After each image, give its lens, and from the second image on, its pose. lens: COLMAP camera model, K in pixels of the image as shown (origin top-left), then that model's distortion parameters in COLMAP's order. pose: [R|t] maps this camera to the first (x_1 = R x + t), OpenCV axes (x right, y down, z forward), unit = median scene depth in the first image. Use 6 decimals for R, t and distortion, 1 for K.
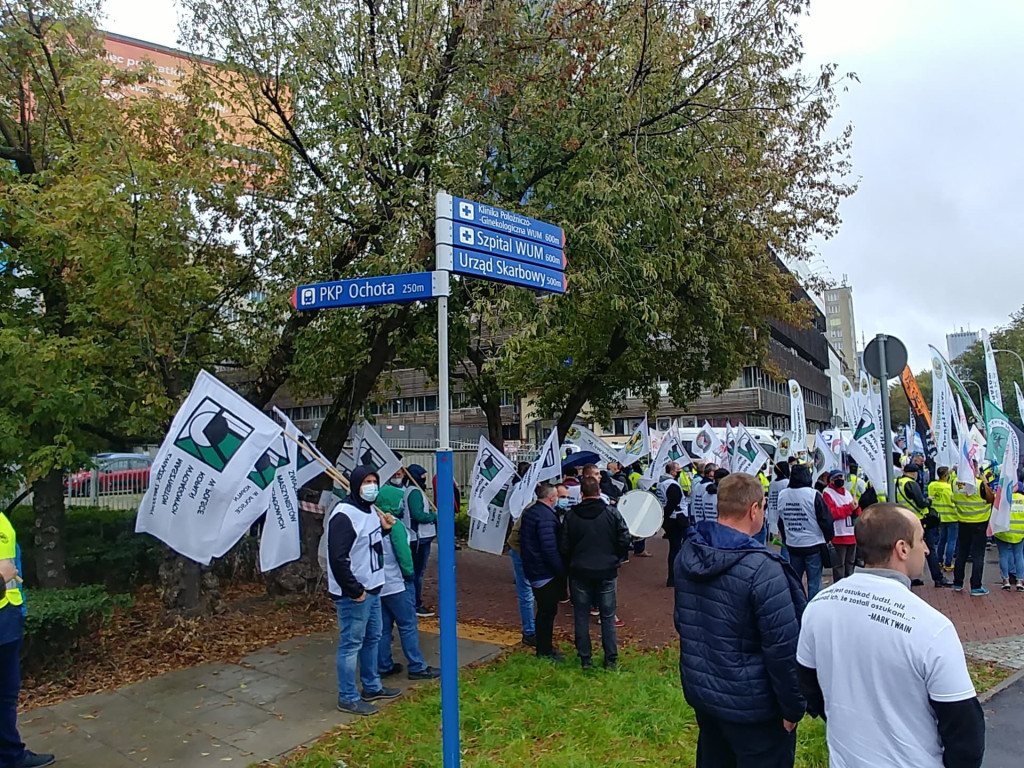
lens RADIAL K [[611.8, 0, 520.3], [0, 611.8, 387.1], [0, 0, 1]] dist [-0.059421, -0.014164]
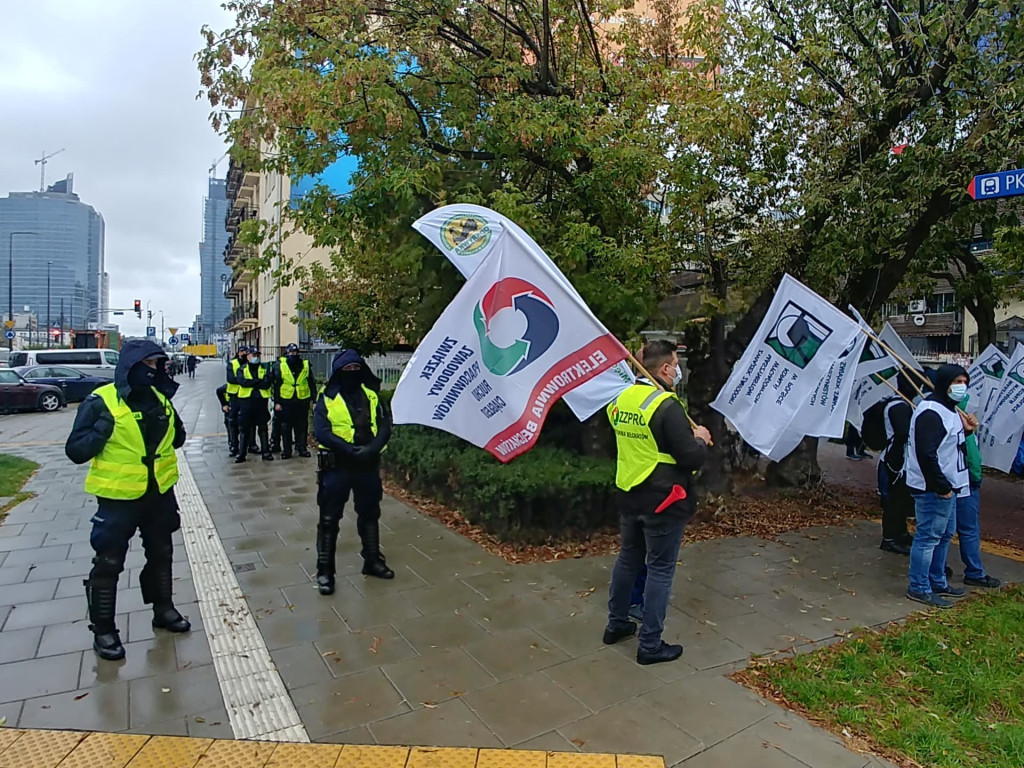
lens RADIAL K [[611.8, 0, 533.8], [0, 611.8, 384.5], [0, 0, 1]] dist [-0.059421, -0.014164]
pose [[0.827831, 0.058188, -0.557952, -0.206482], [0.023005, 0.990248, 0.137404, 0.011527], [0.560506, -0.126583, 0.818419, -0.112767]]
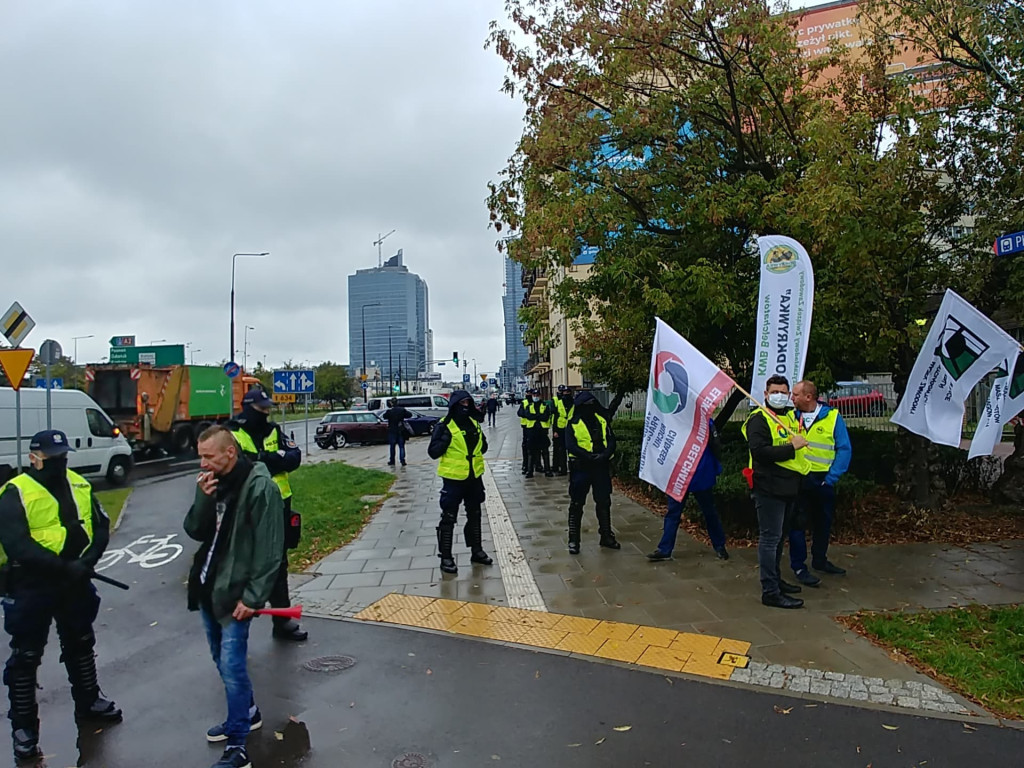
lens RADIAL K [[611.8, 0, 531.0], [0, 611.8, 382.8], [0, 0, 1]] dist [-0.059421, -0.014164]
pose [[0.488173, -0.008162, -0.872709, 0.115385], [0.103900, 0.993388, 0.048829, -0.011888], [0.866540, -0.114511, 0.485793, -0.253771]]
